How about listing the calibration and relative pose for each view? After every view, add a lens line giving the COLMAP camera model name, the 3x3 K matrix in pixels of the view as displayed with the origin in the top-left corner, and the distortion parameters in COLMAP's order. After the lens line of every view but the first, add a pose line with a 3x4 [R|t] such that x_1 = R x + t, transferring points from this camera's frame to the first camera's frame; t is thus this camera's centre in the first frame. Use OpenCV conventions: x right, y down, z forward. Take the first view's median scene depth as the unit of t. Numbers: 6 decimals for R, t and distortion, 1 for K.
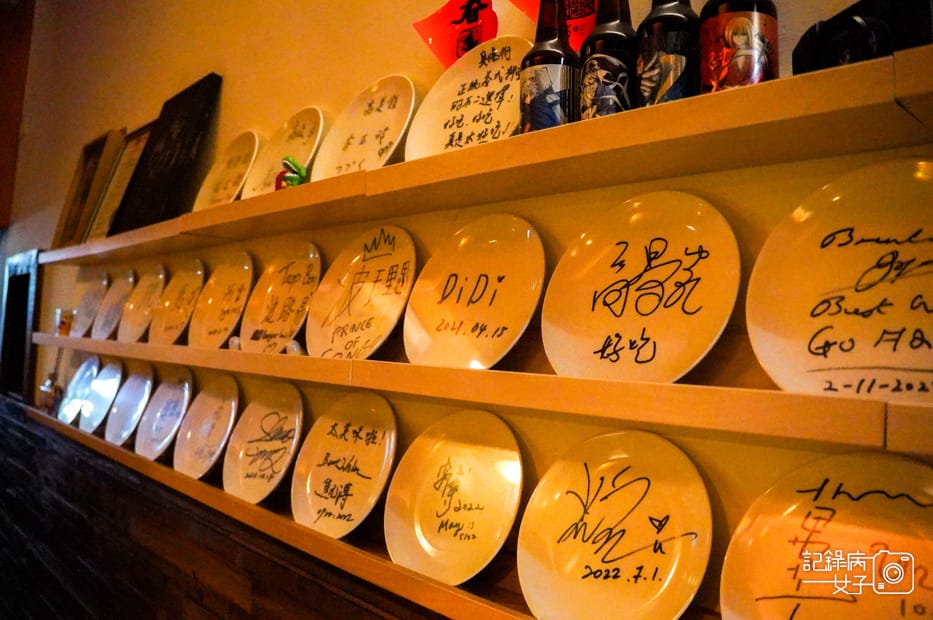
lens RADIAL K [[741.9, 0, 471.7], [0, 741.9, 297.4], [0, 0, 1]] dist [-0.185485, 0.099762]
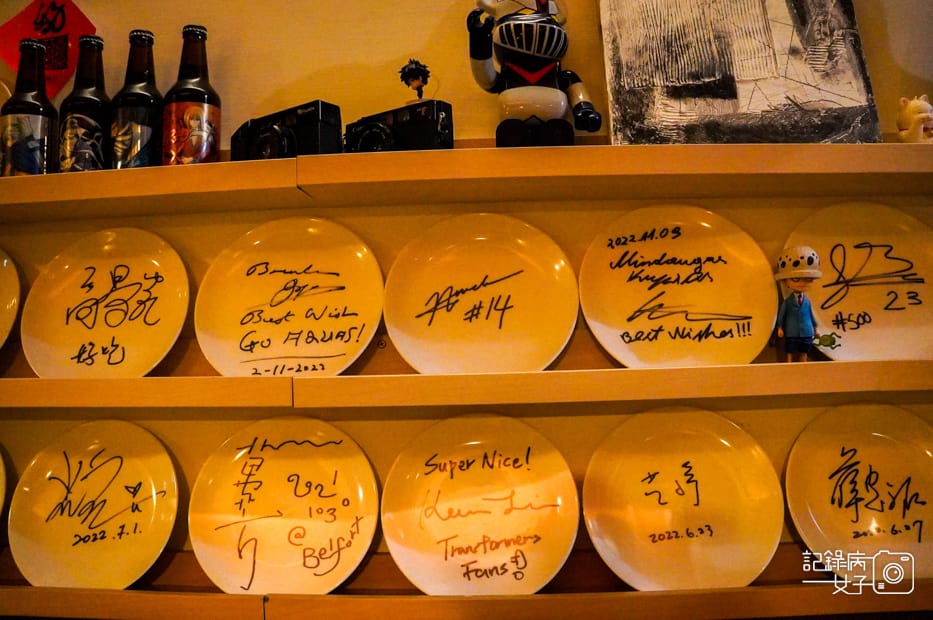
lens RADIAL K [[741.9, 0, 461.3], [0, 741.9, 306.8], [0, 0, 1]] dist [-0.185485, 0.099762]
pose [[0.722505, -0.014787, 0.691208, -0.182591], [0.013072, 0.999885, 0.007727, -0.012033], [-0.691243, 0.003453, 0.722615, -0.305538]]
